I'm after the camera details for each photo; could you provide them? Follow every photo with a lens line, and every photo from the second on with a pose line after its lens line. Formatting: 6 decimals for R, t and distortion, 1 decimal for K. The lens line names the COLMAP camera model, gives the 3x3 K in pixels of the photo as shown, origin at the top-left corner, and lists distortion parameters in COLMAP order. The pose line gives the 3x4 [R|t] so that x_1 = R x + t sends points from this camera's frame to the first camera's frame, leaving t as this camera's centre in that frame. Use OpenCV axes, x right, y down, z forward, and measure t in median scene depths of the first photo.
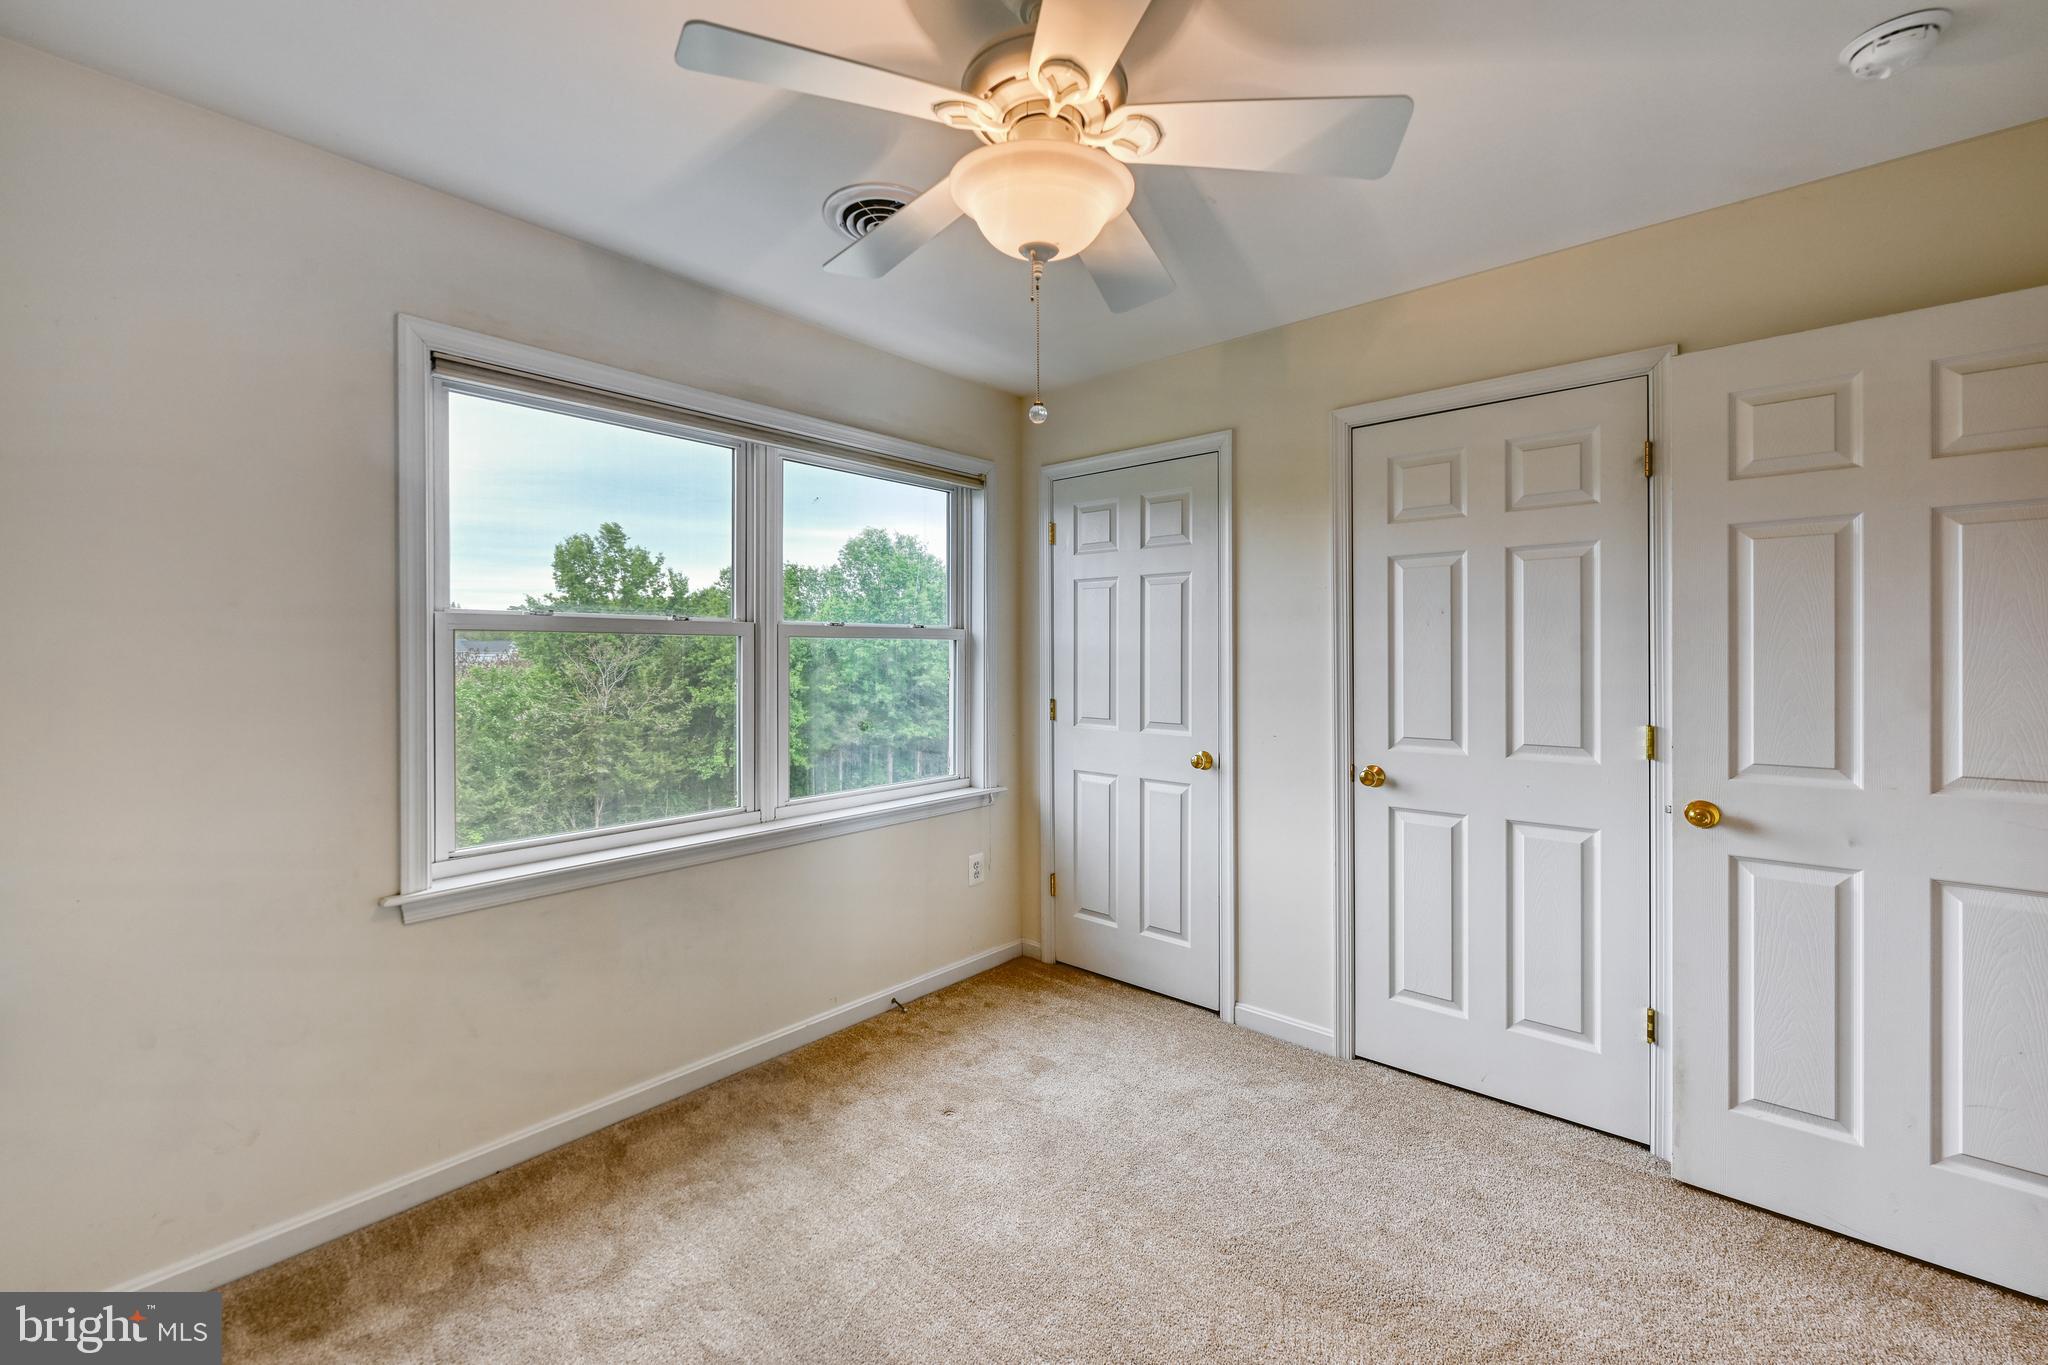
lens RADIAL K [[824.8, 0, 1011.7], [0, 824.8, 659.5], [0, 0, 1]] dist [0.000357, 0.000229]
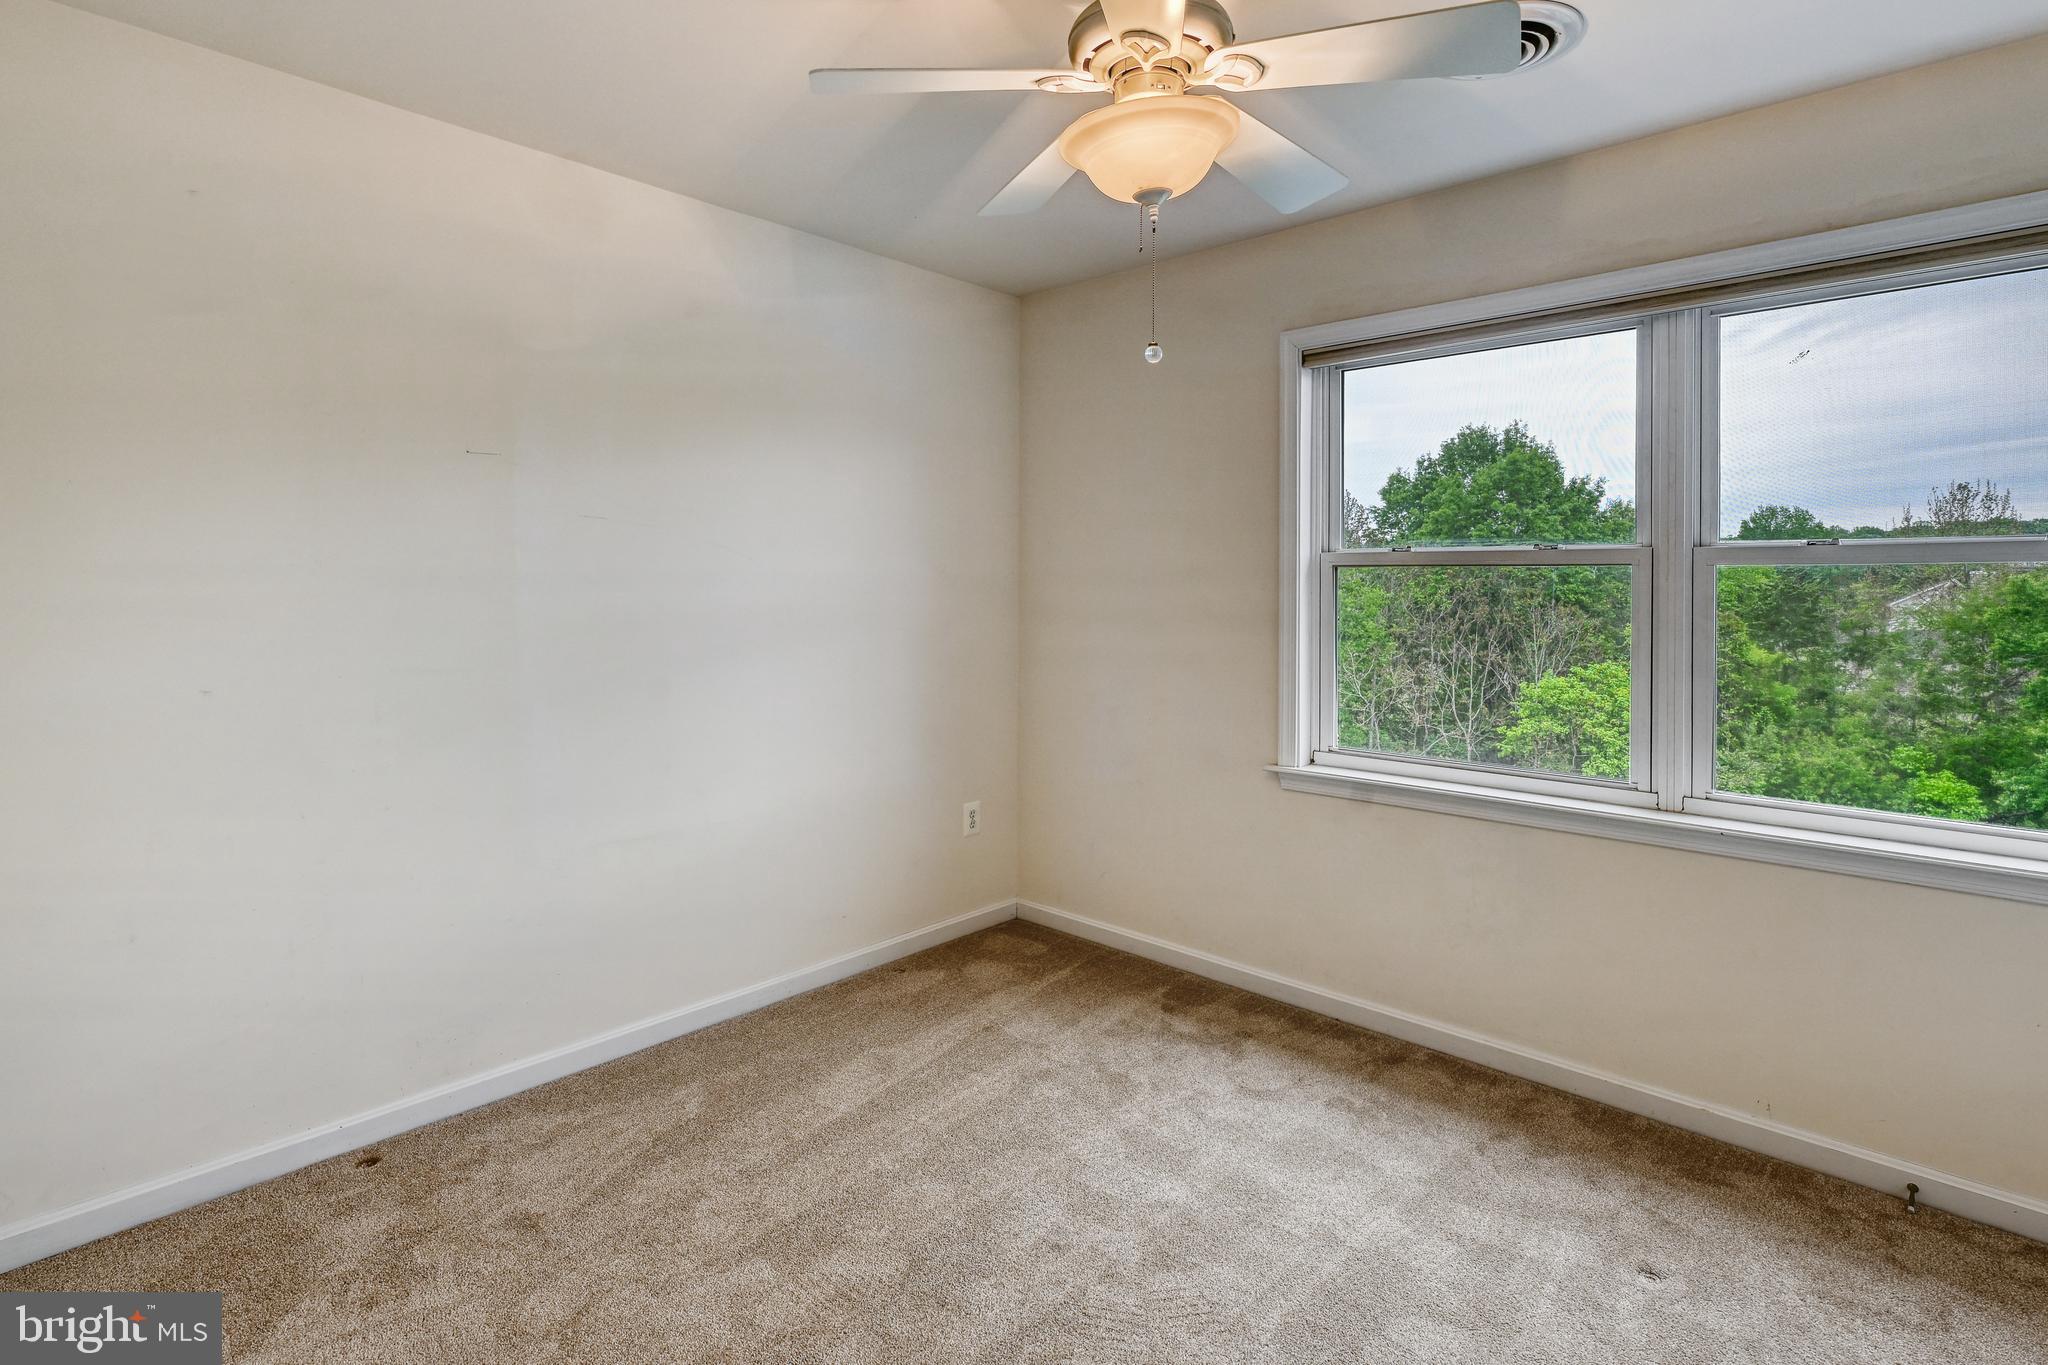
lens RADIAL K [[843.5, 0, 922.4], [0, 843.5, 587.7], [0, 0, 1]] dist [0.001170, 0.000434]
pose [[-0.007340, 0.007252, -0.999947, 0.619795], [-0.012237, 0.999898, 0.007342, -0.006048], [0.999898, 0.012290, -0.007251, 0.413455]]
